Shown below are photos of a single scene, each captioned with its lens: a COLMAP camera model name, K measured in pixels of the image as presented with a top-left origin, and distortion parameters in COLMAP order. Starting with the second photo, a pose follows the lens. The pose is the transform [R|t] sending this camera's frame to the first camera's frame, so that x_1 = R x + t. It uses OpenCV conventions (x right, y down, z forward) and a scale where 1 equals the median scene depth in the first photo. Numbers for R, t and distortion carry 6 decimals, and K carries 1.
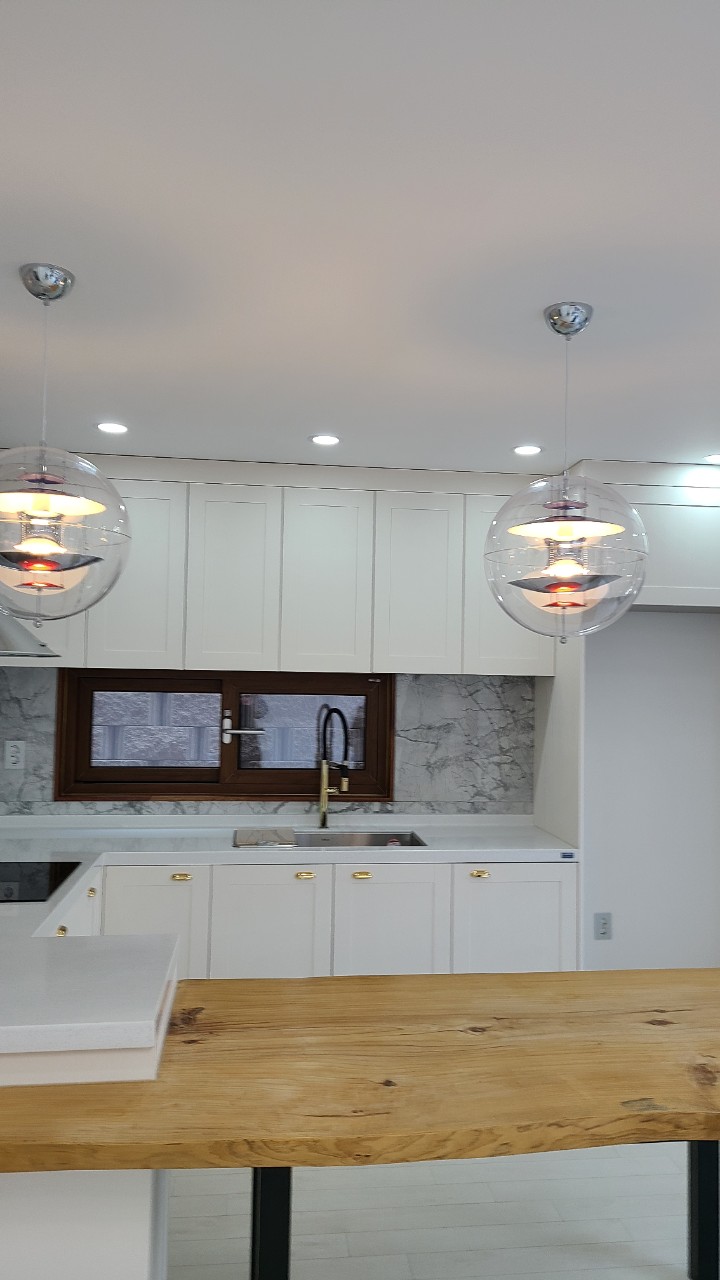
lens RADIAL K [[962.3, 0, 391.4], [0, 962.3, 650.6], [0, 0, 1]] dist [0.047166, -0.033319]
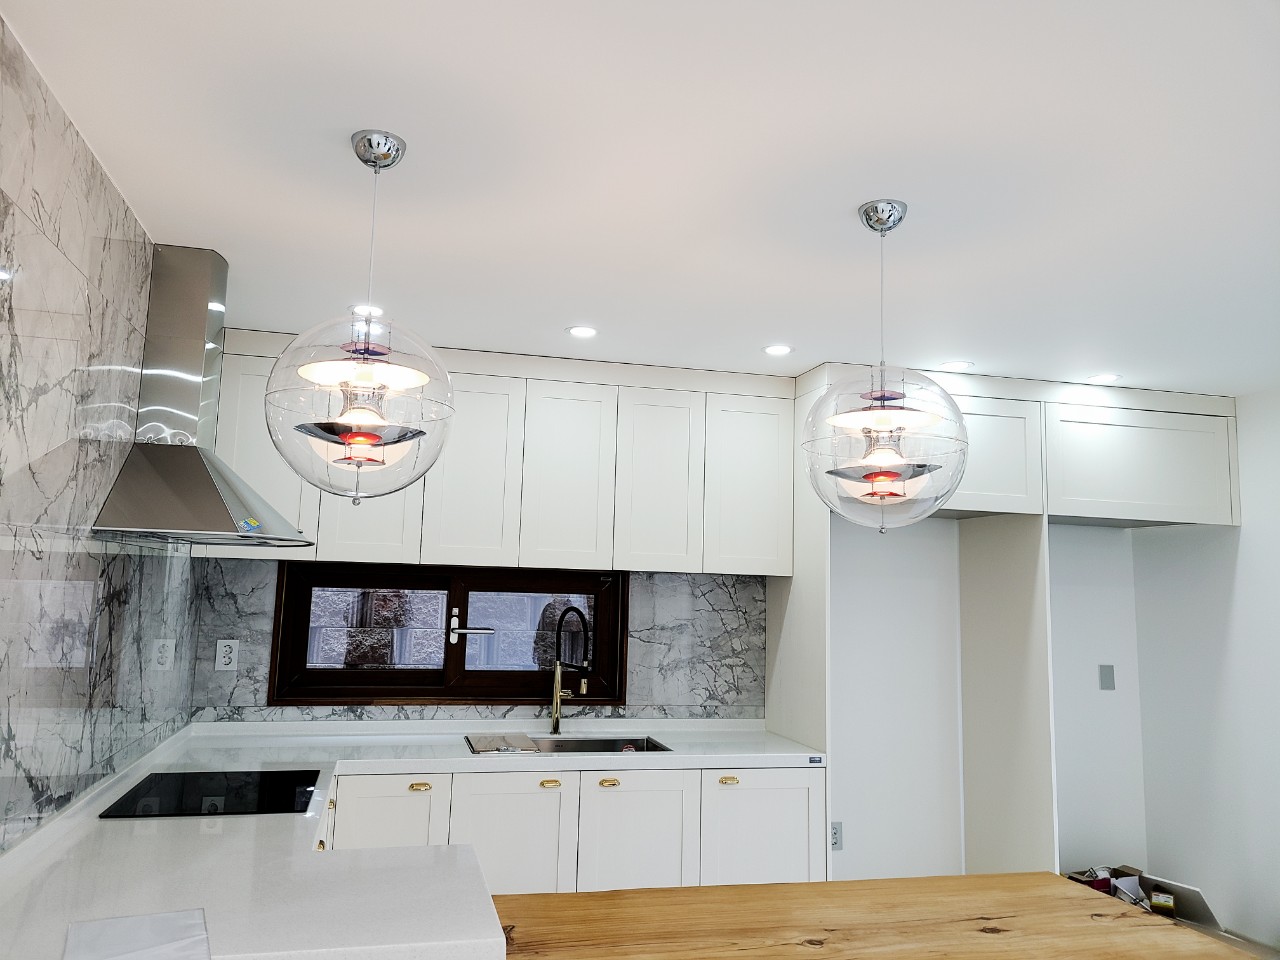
lens RADIAL K [[960.3, 0, 632.5], [0, 960.3, 471.4], [0, 0, 1]] dist [0.039549, -0.008825]
pose [[0.994099, 0.022947, 0.106022, -0.108441], [-0.012948, 0.995483, -0.094051, 0.015217], [-0.107702, 0.092123, 0.989906, 0.025642]]
